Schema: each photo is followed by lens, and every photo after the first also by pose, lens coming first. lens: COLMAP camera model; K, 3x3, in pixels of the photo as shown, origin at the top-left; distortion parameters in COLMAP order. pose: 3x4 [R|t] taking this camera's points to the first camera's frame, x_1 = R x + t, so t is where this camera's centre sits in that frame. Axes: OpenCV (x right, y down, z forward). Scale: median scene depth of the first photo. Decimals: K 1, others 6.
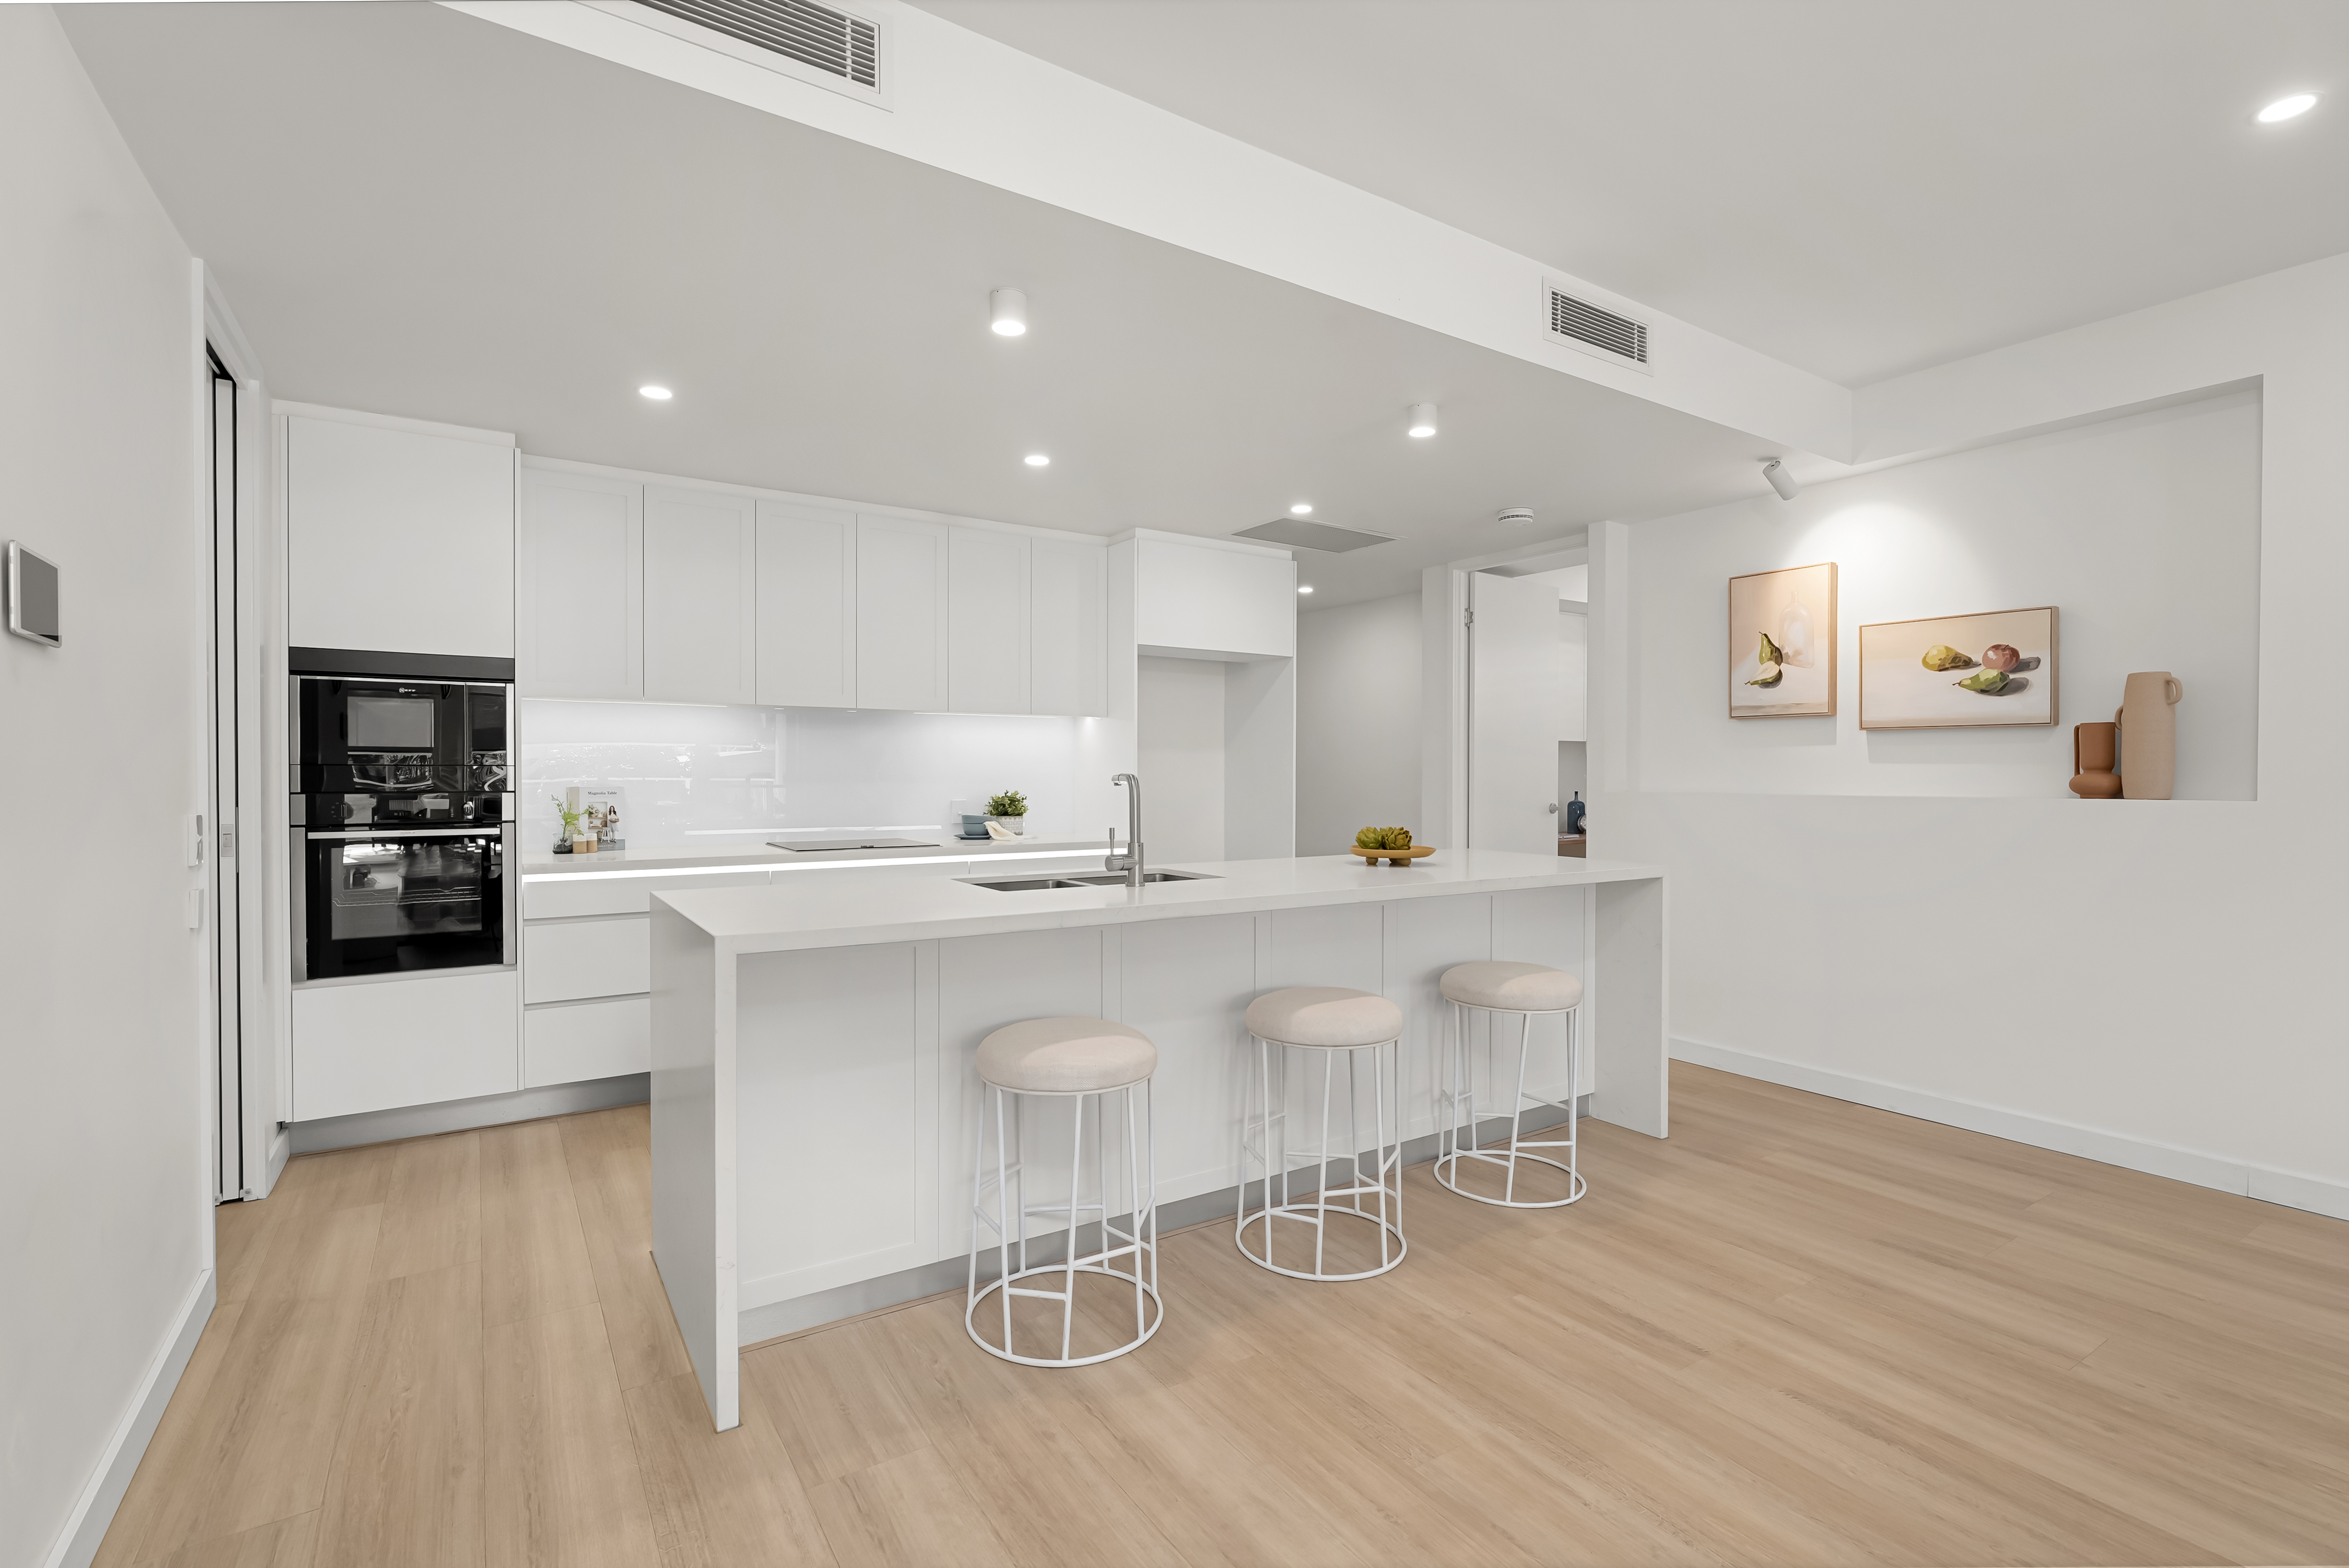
lens RADIAL K [[1089.6, 0, 1176.9], [0, 1089.6, 793.1], [0, 0, 1]] dist [-0.001366, 0.000350]
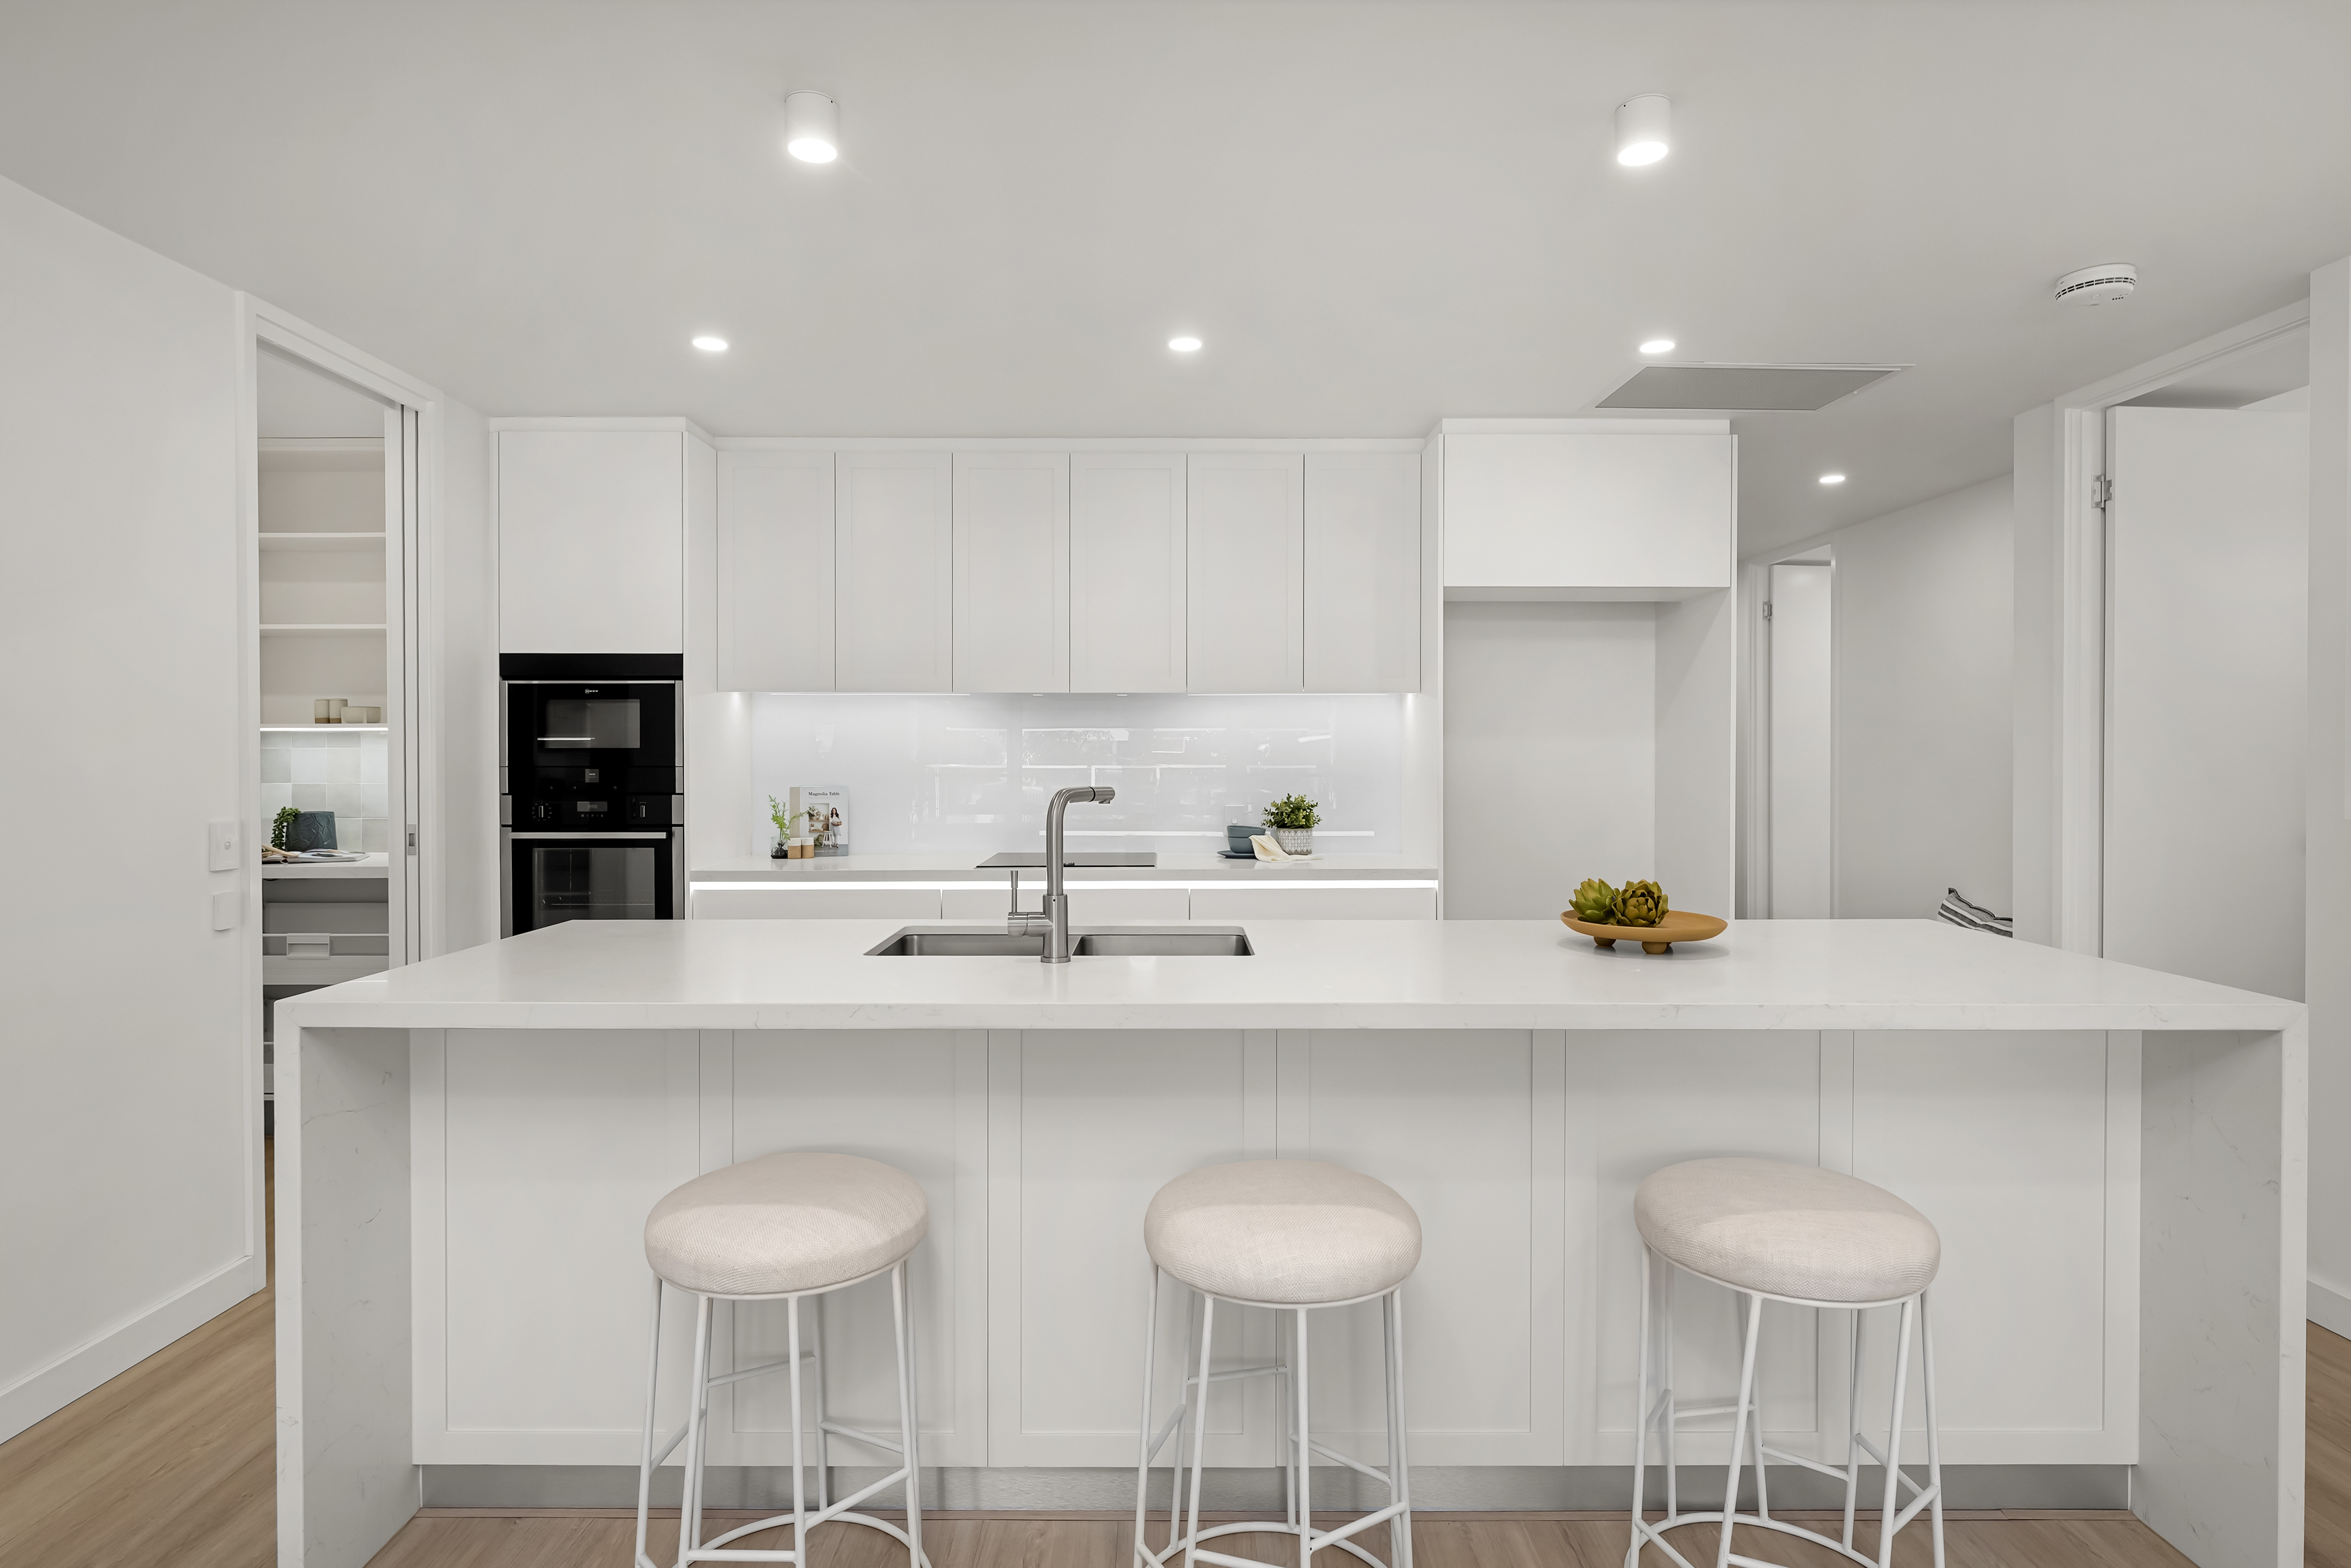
lens RADIAL K [[1219.3, 0, 1173.7], [0, 1219.3, 759.3], [0, 0, 1]] dist [-0.001865, -0.003079]
pose [[0.834628, -0.001046, -0.550813, 0.284409], [-0.007871, 0.999873, -0.013825, -0.016914], [0.550758, 0.015874, 0.834514, 0.300448]]
